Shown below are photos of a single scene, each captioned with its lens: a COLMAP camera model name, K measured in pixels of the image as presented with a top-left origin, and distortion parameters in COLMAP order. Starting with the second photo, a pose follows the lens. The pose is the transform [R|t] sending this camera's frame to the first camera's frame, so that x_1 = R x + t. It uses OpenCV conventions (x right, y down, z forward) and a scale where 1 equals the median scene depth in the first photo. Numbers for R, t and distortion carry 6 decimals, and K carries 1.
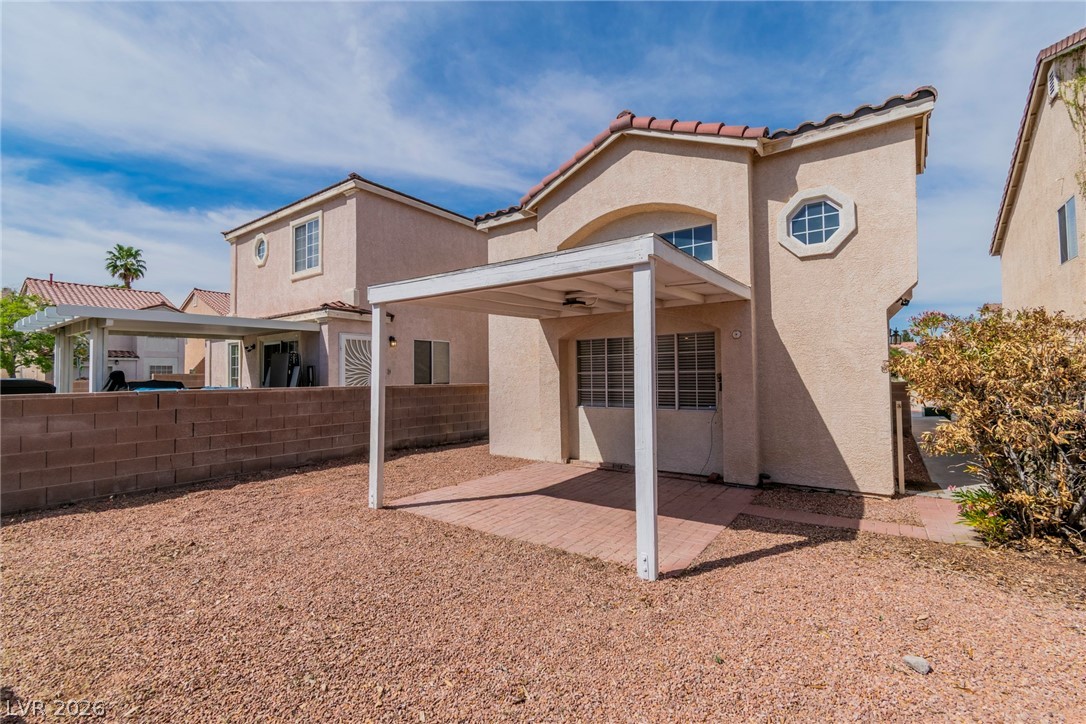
lens RADIAL K [[469.9, 0, 543.0], [0, 469.9, 362.0], [0, 0, 1]] dist [-0.001031, -0.000064]
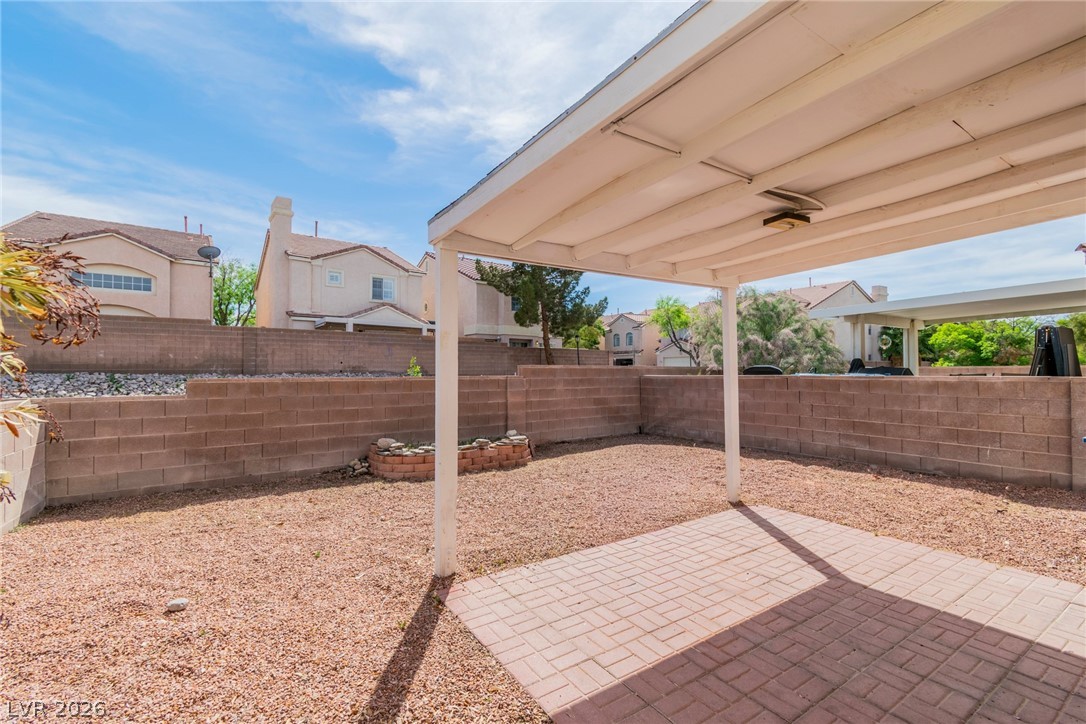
lens RADIAL K [[469.9, 0, 543.0], [0, 469.9, 362.0], [0, 0, 1]] dist [-0.001031, -0.000064]
pose [[-0.364964, -0.004034, -0.931013, 0.474138], [0.041039, 0.998949, -0.020415, 0.020169], [0.930117, -0.045658, -0.364415, 0.694064]]
